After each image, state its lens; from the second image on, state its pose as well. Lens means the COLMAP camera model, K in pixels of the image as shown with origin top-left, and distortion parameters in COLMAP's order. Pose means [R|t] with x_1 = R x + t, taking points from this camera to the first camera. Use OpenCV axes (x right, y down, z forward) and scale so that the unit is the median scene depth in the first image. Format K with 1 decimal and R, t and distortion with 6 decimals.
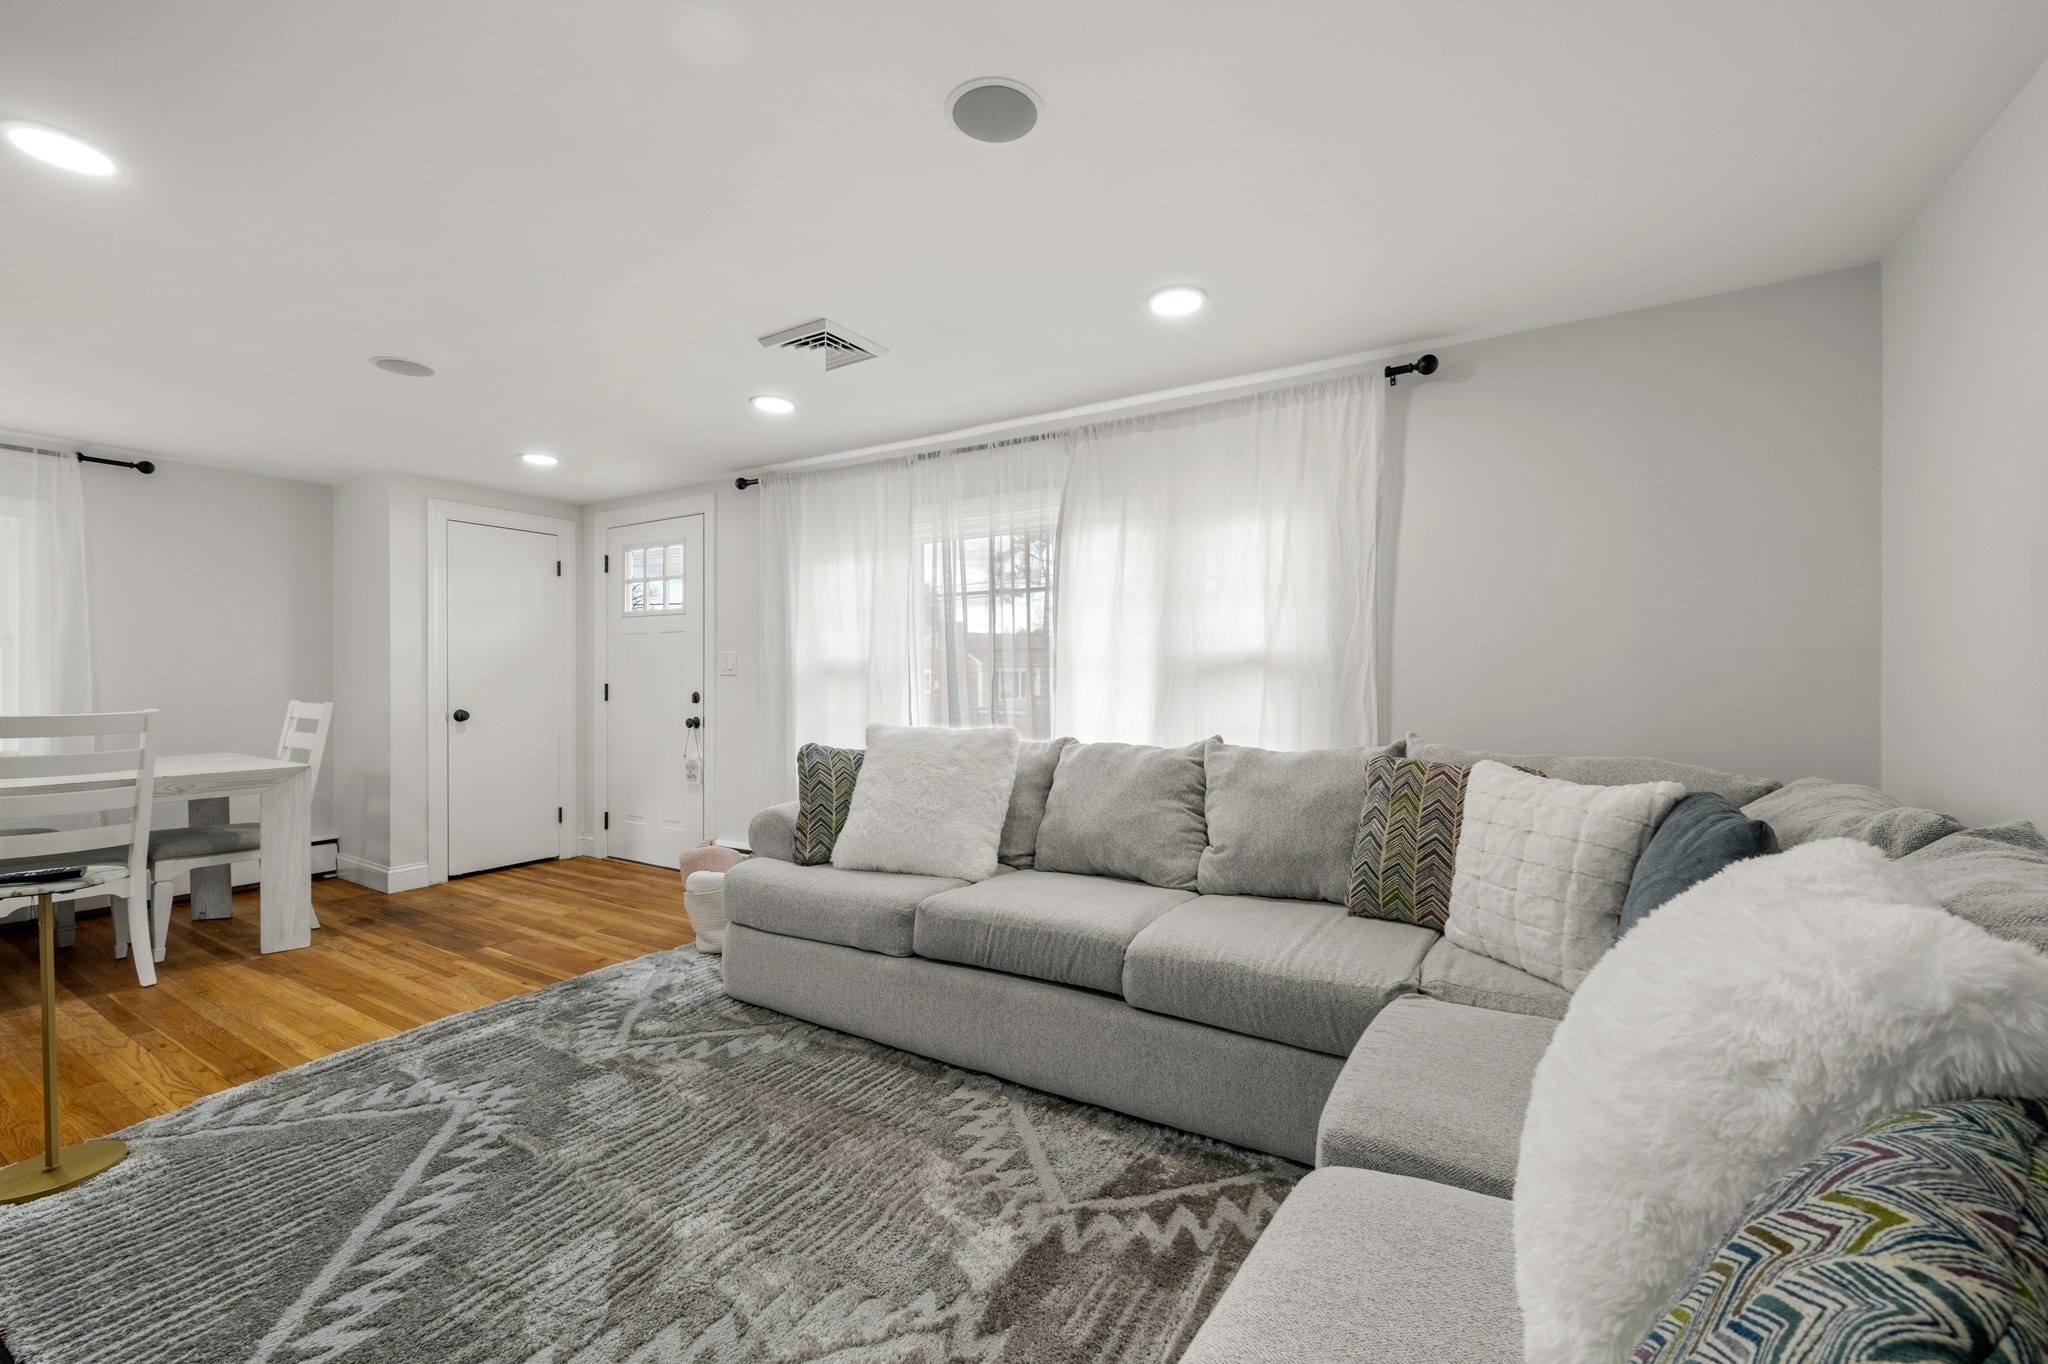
lens RADIAL K [[843.8, 0, 1015.7], [0, 843.8, 674.4], [0, 0, 1]] dist [-0.001177, 0.001399]
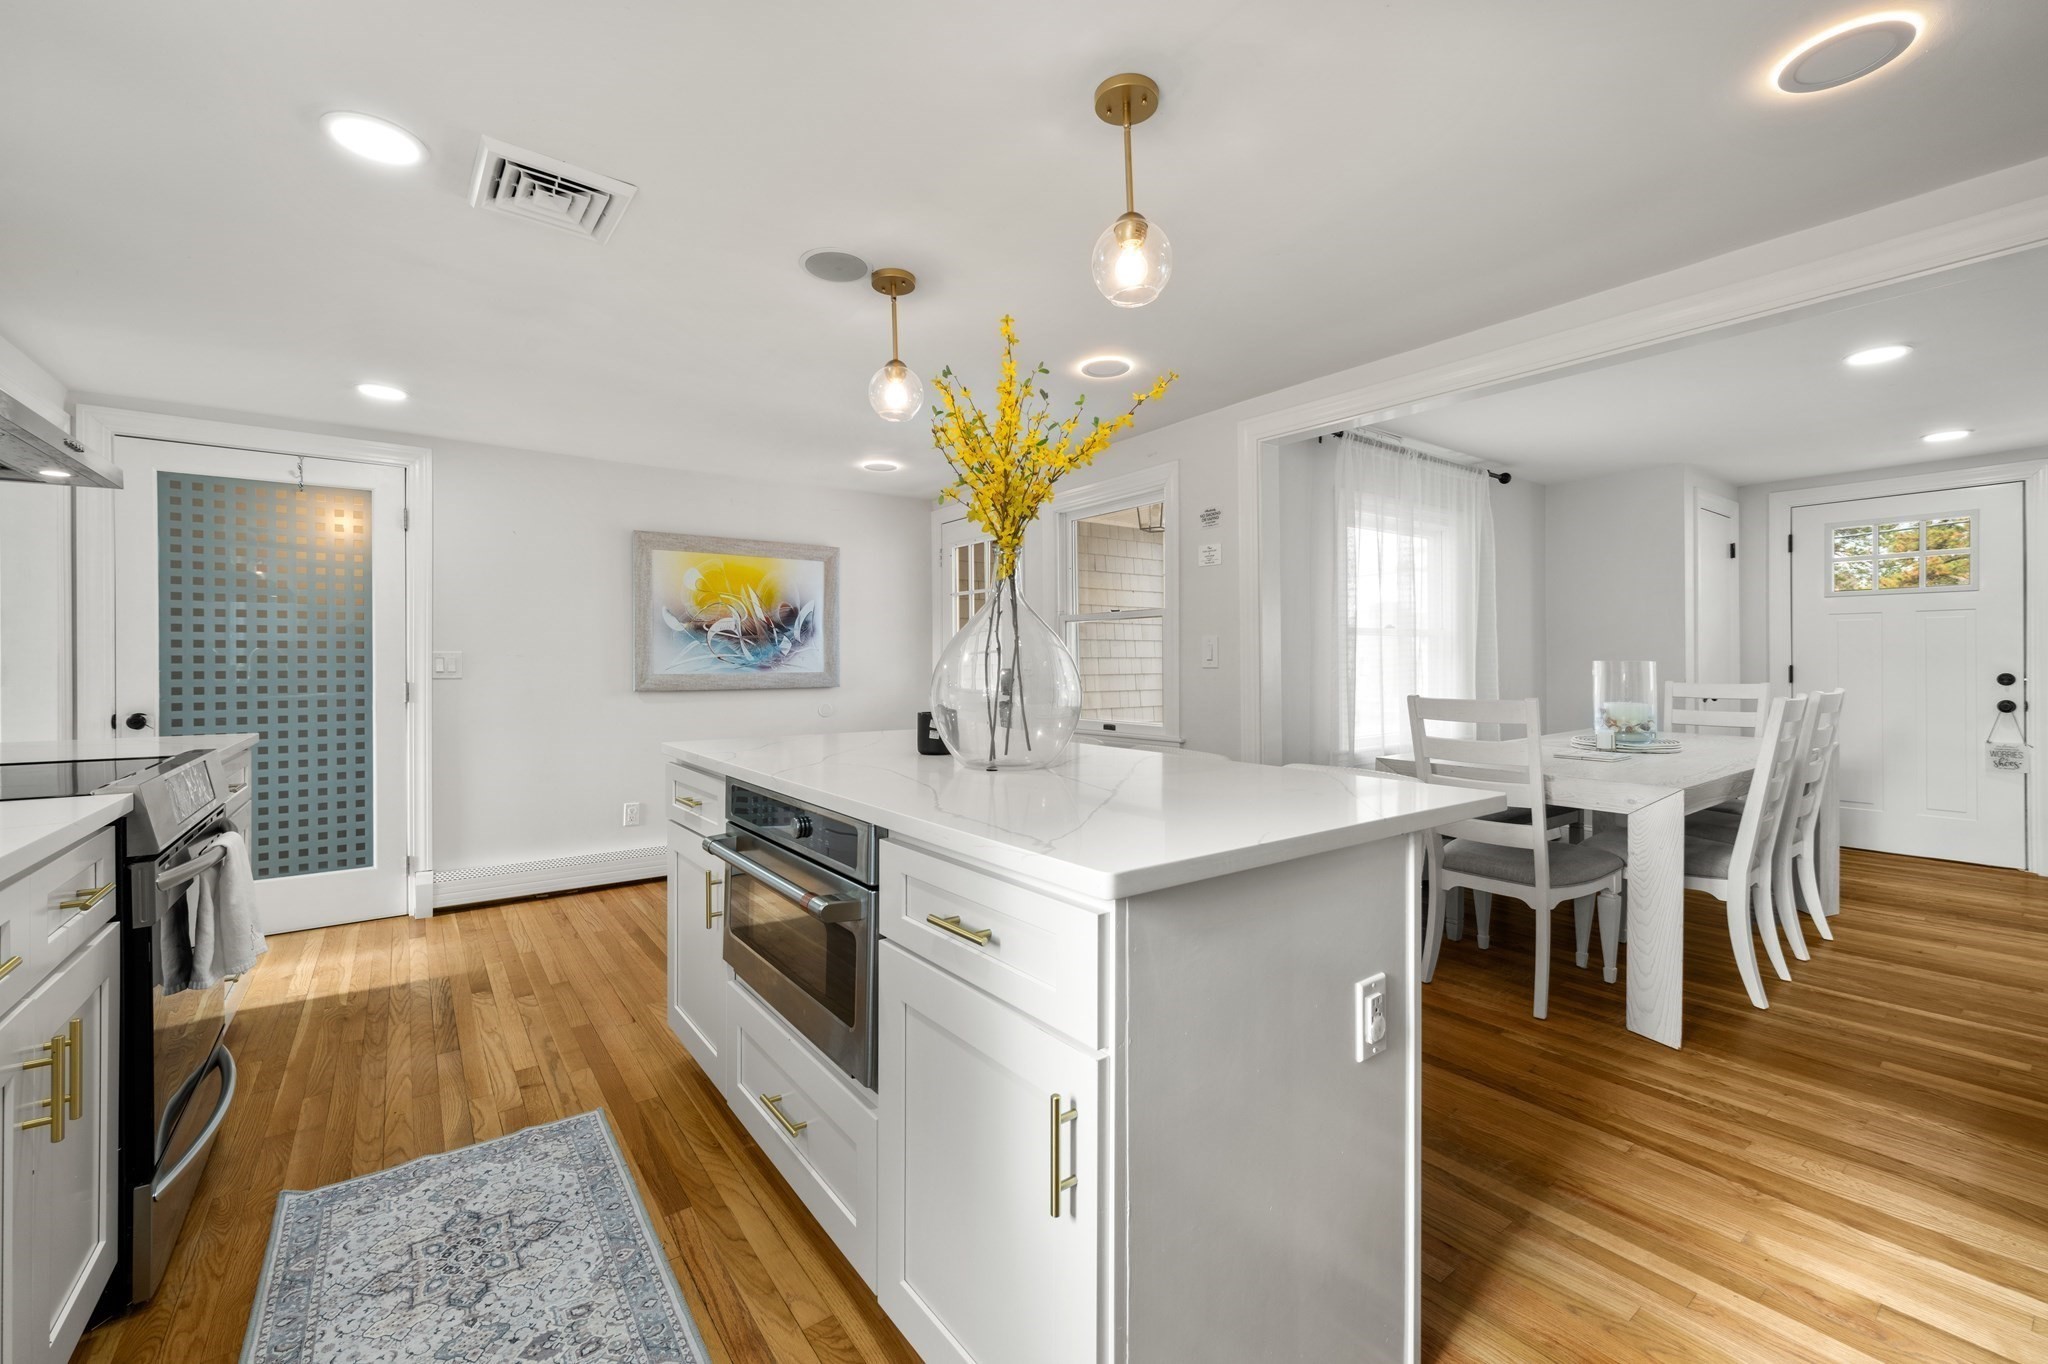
lens RADIAL K [[843.8, 0, 1027.4], [0, 843.8, 663.0], [0, 0, 1]] dist [-0.001177, 0.001399]
pose [[0.932838, -0.003676, -0.360276, -1.901760], [0.007415, 0.999932, 0.008994, -0.013585], [0.360219, -0.011062, 0.932802, -0.486032]]
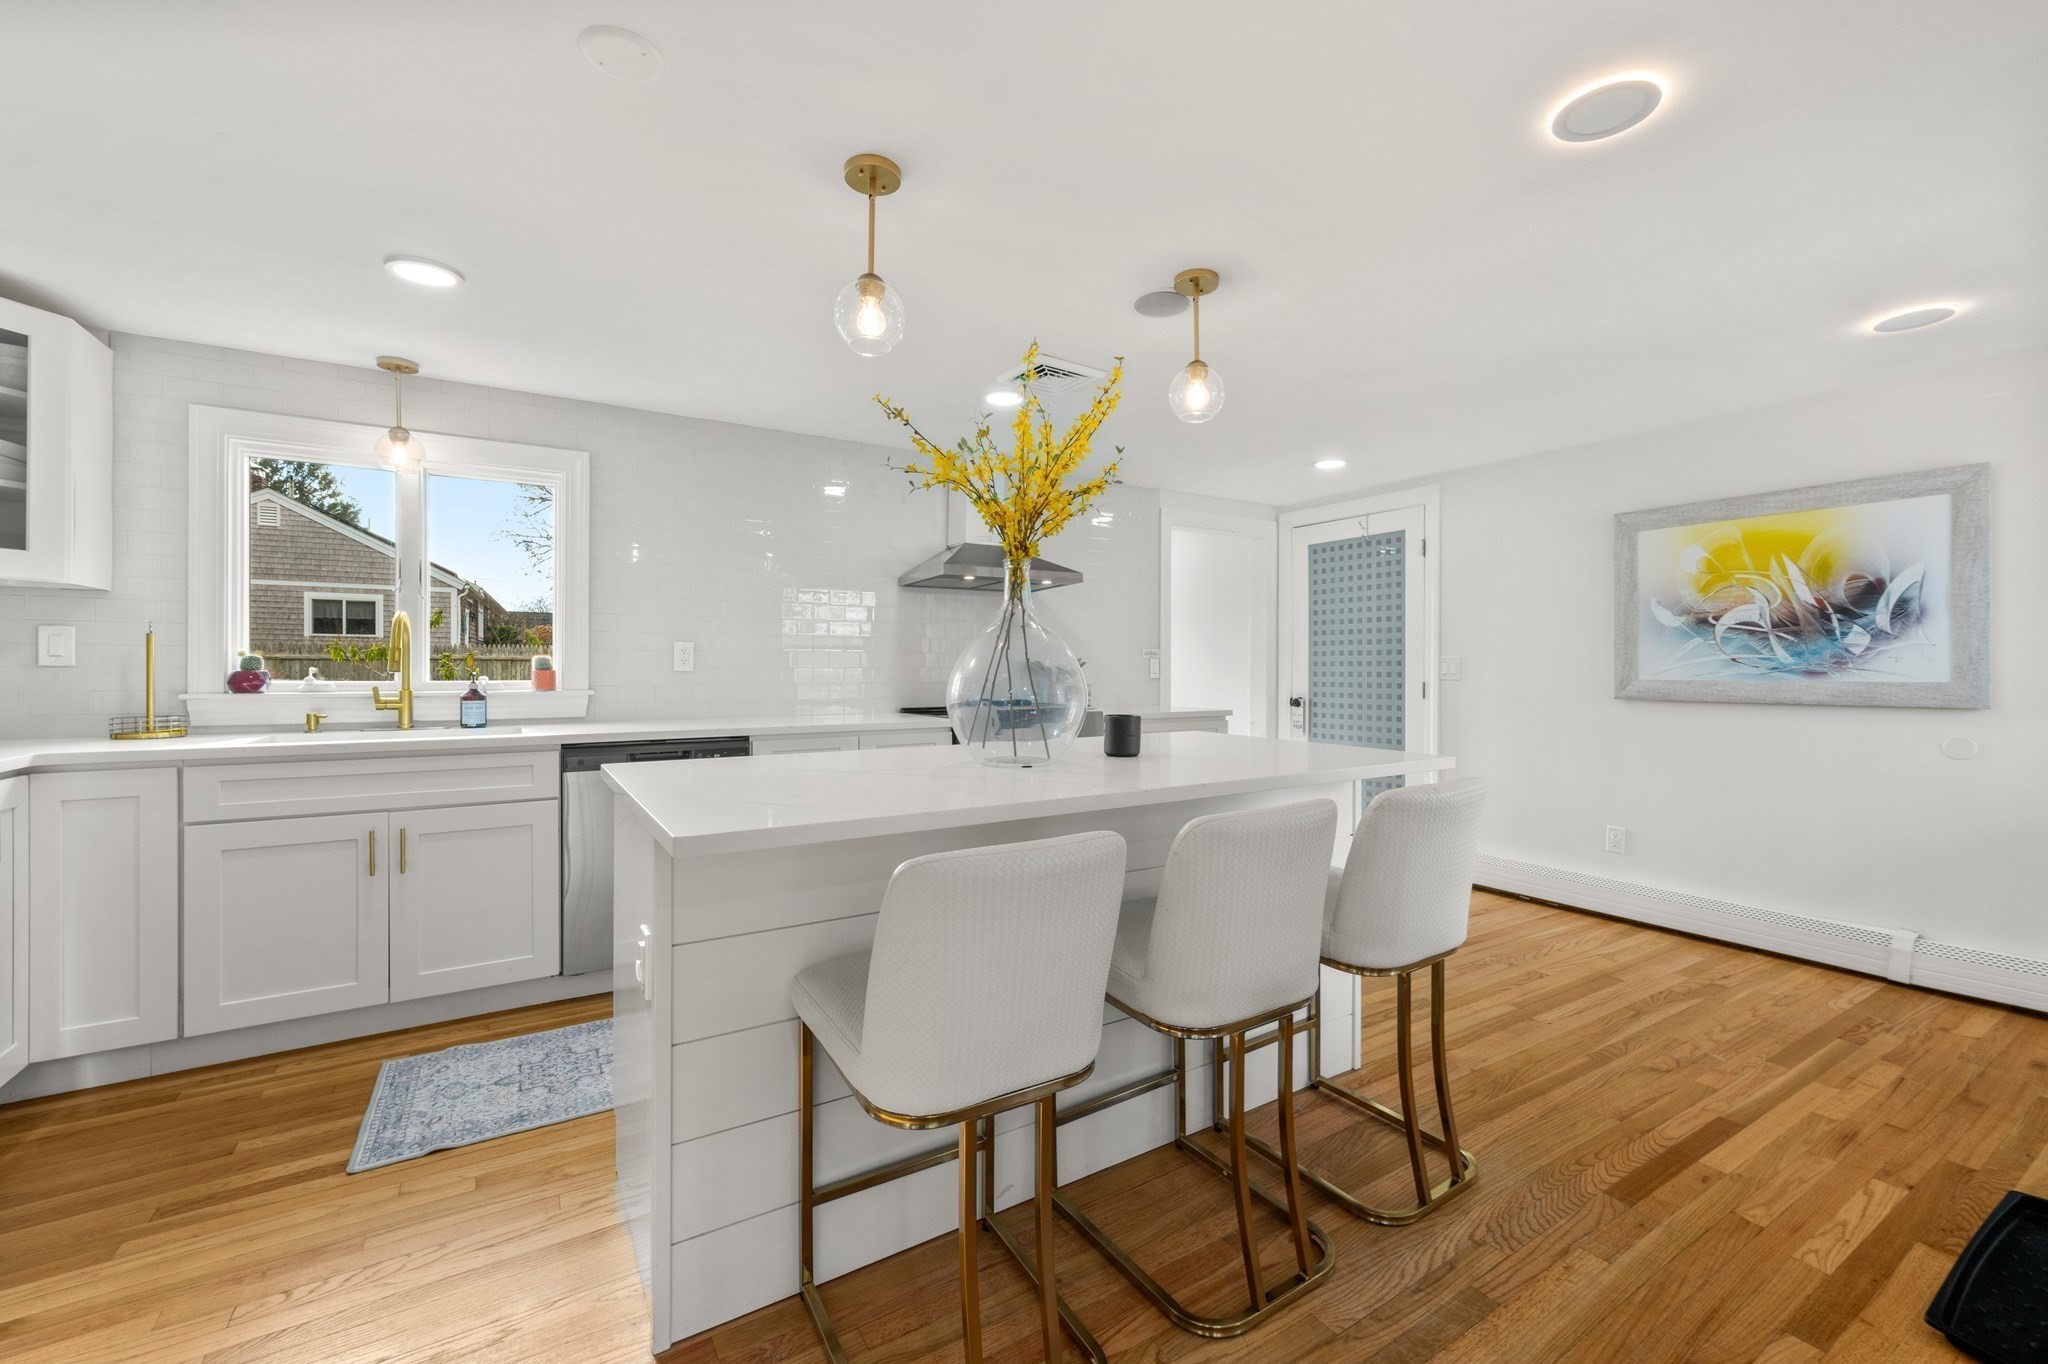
lens RADIAL K [[843.8, 0, 1035.6], [0, 843.8, 664.9], [0, 0, 1]] dist [-0.001177, 0.001399]
pose [[-0.435155, -0.003745, -0.900348, -1.487574], [0.008294, 0.999932, -0.008168, -0.003593], [0.900317, -0.011022, -0.435095, 0.523866]]
